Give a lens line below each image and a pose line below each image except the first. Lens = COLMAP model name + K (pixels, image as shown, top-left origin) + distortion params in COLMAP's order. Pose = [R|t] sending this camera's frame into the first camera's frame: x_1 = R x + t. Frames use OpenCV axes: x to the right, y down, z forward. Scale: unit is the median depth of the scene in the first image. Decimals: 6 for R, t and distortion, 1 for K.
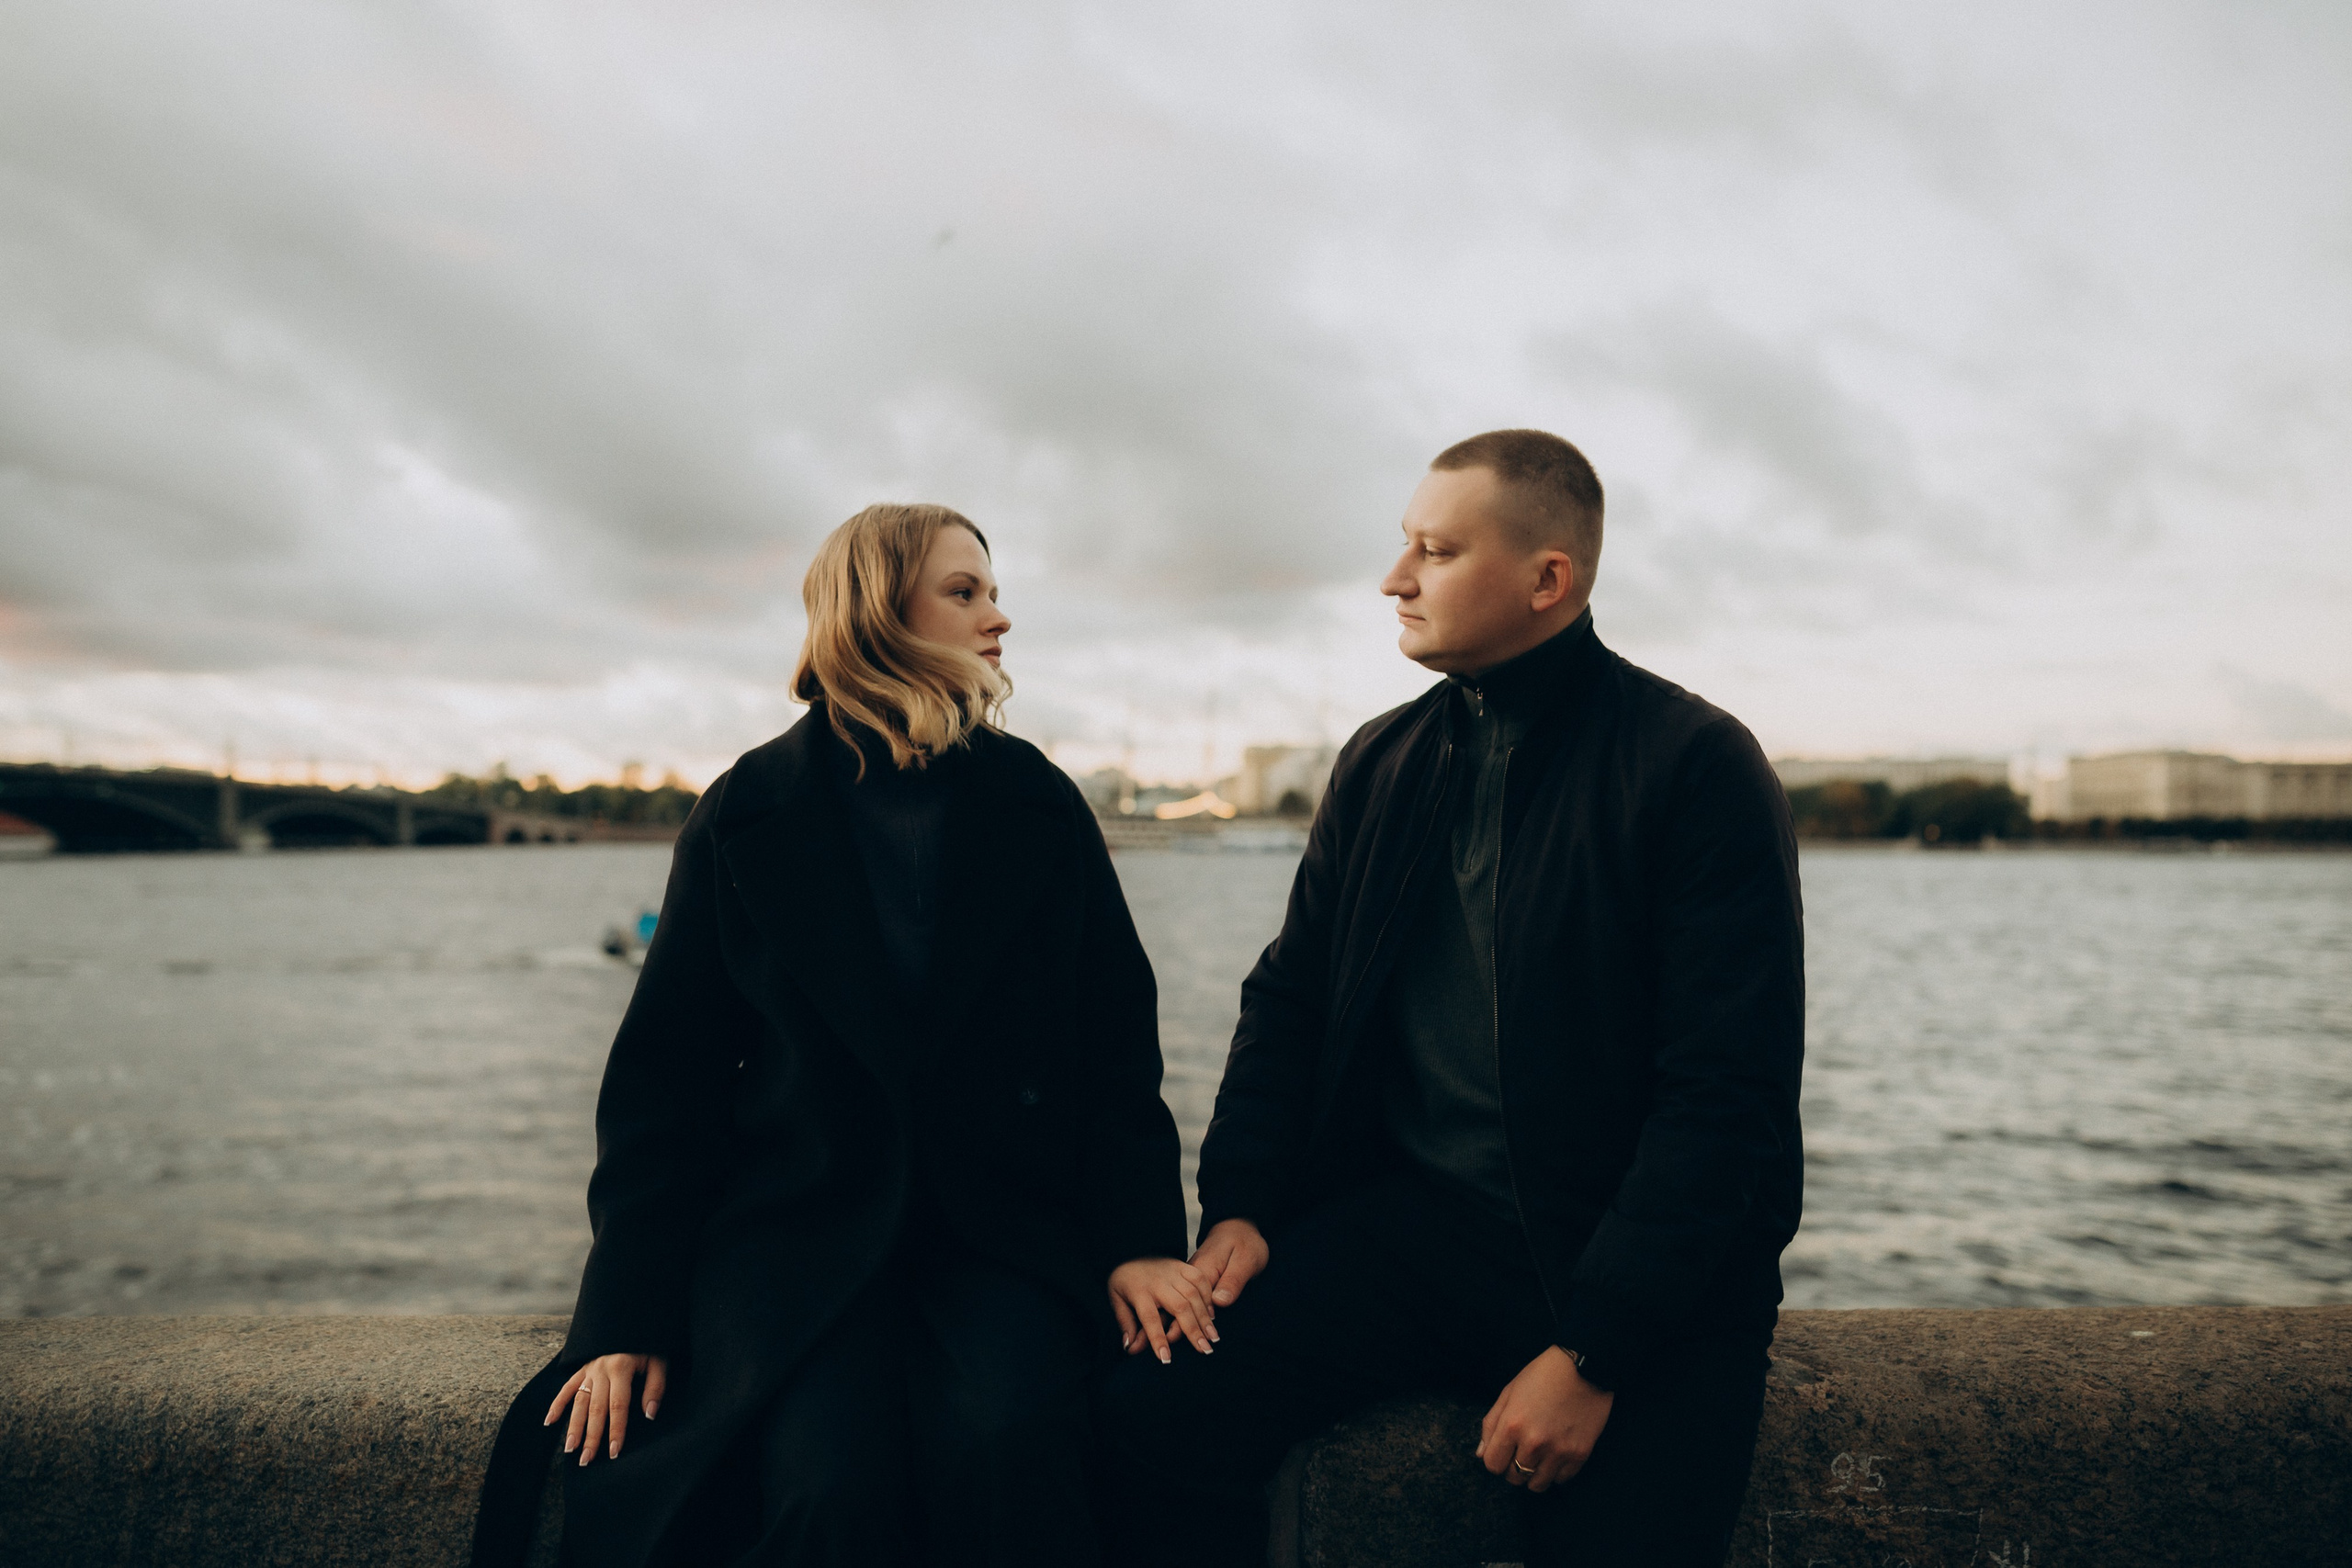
lens RADIAL K [[2255.1, 0, 1176.0], [0, 2255.1, 784.0], [0, 0, 1]] dist [-0.060043, 0.088871]
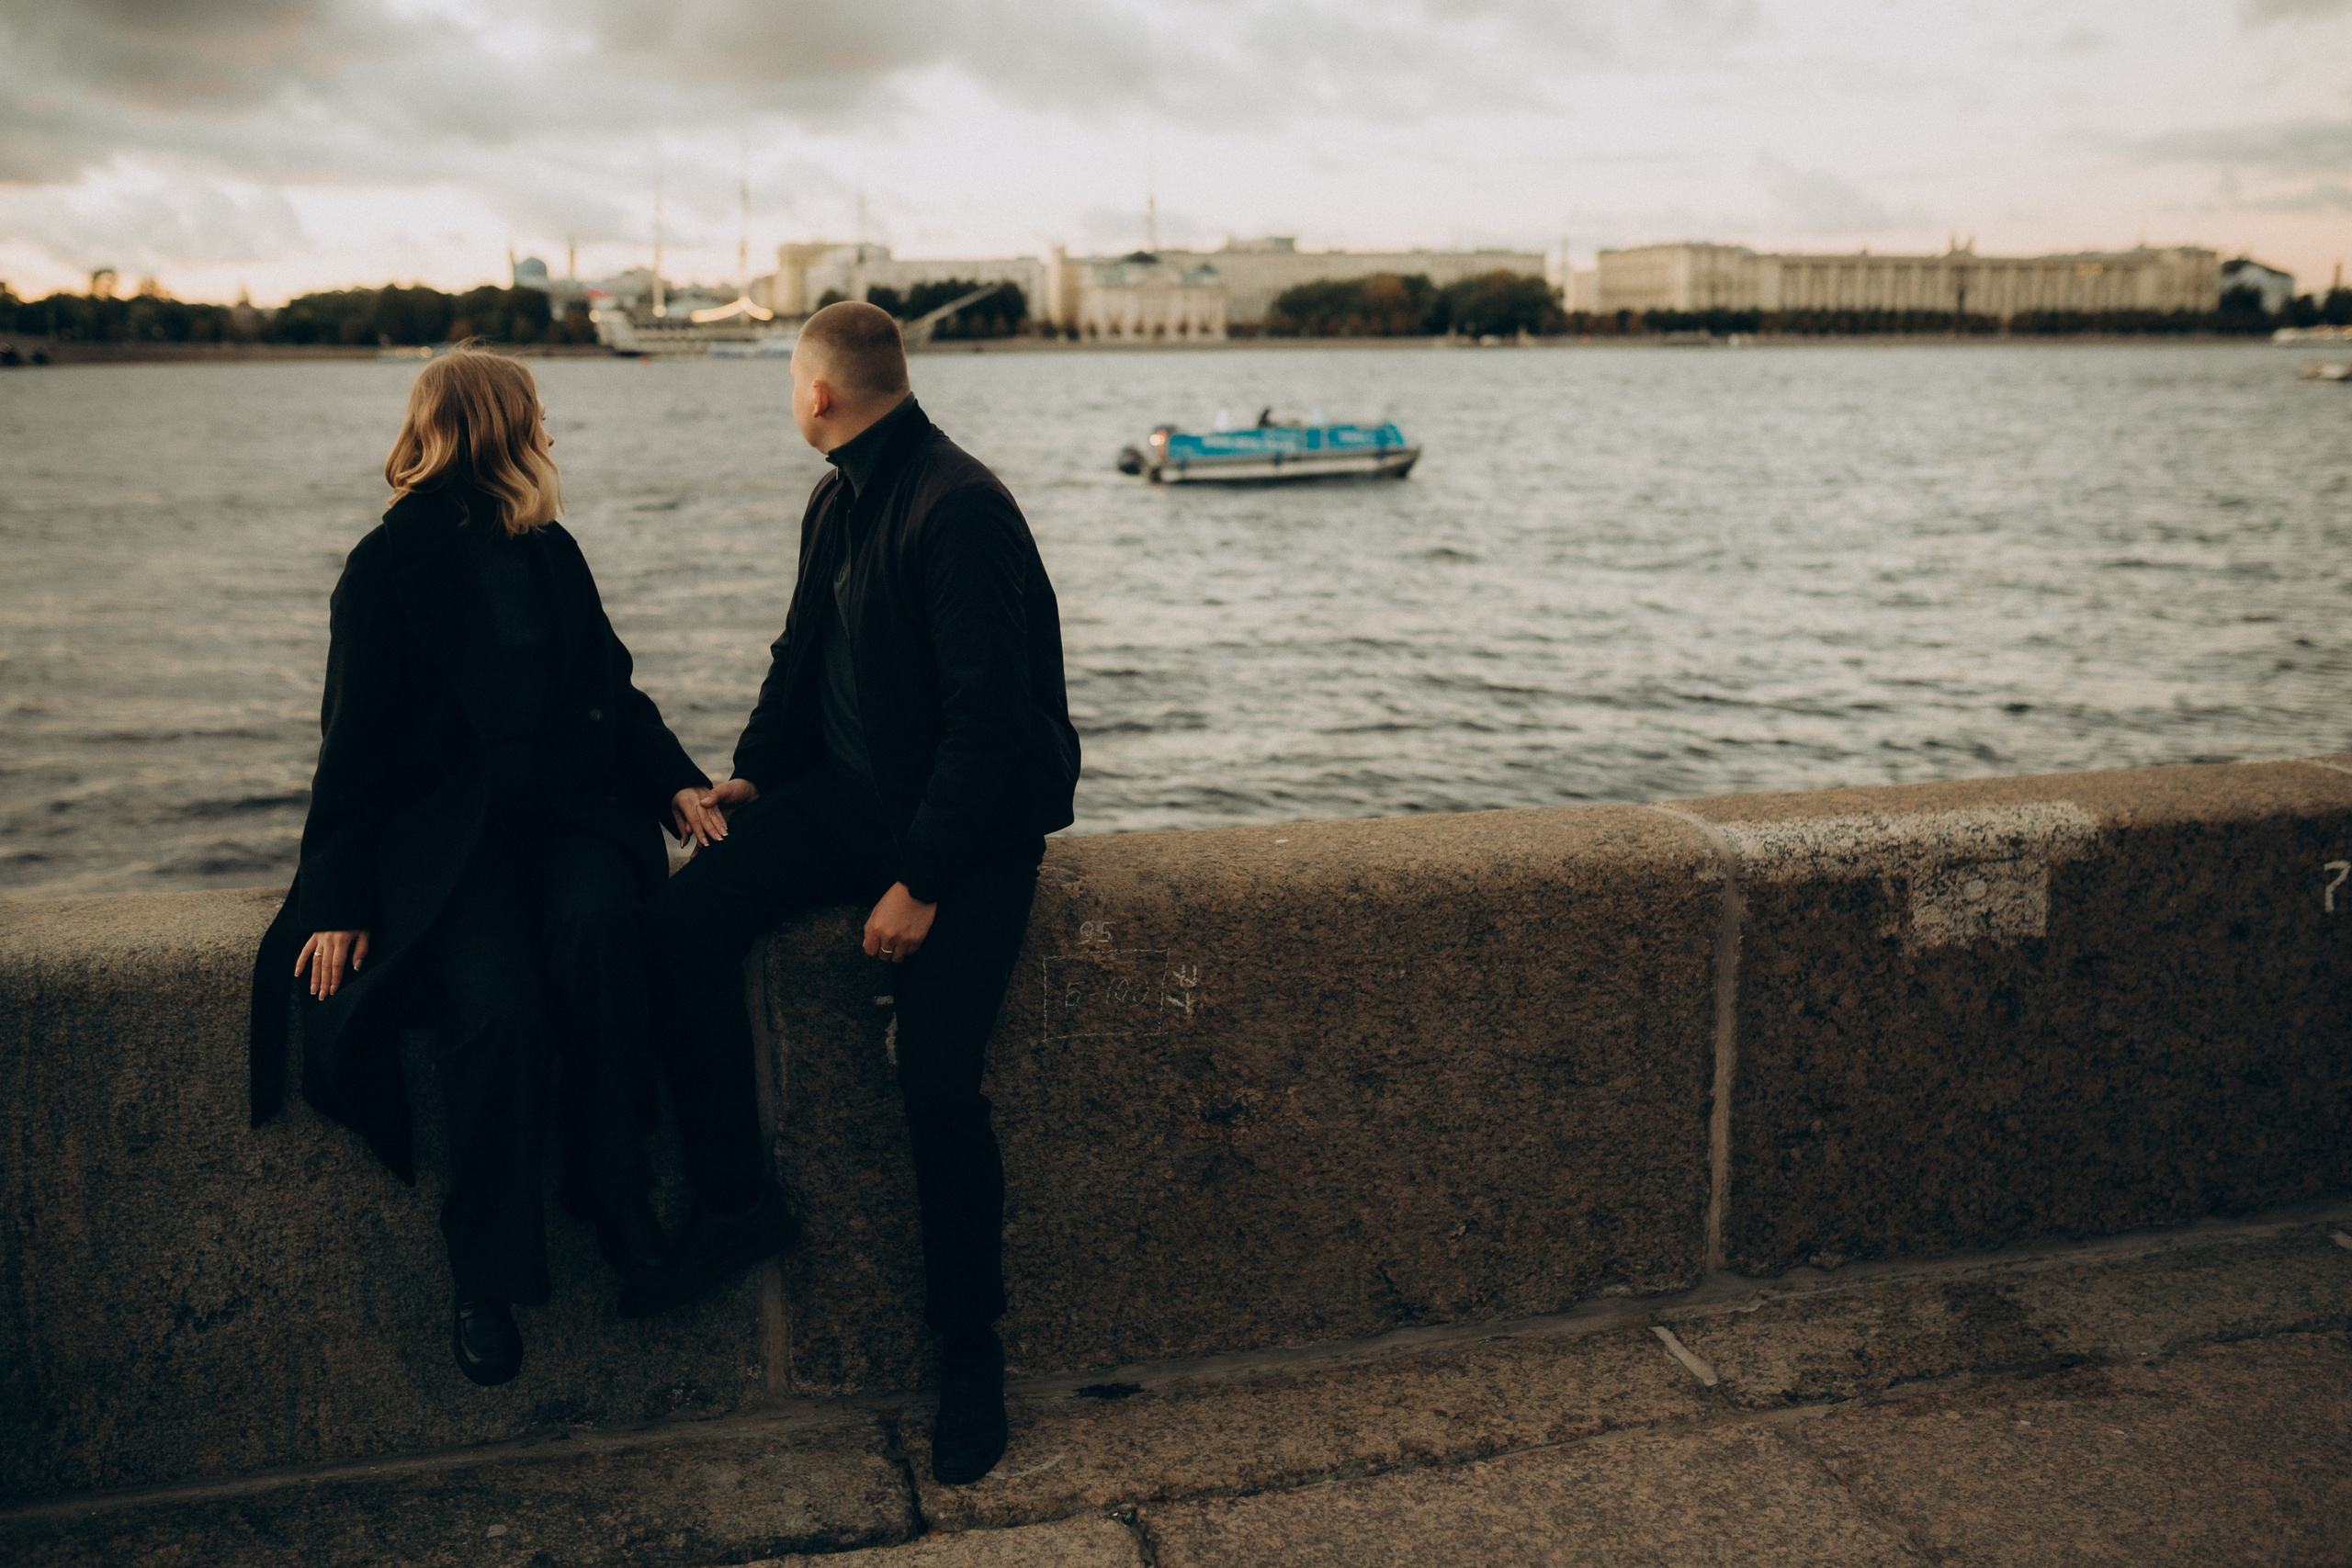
lens RADIAL K [[2285.5, 0, 1176.0], [0, 2285.5, 784.0], [0, 0, 1]] dist [-0.054526, 0.086803]
pose [[0.980646, -0.052606, 0.188590, 0.041219], [0.010554, 0.976030, 0.217379, -0.174131], [-0.195505, -0.211181, 0.957695, -0.634156]]
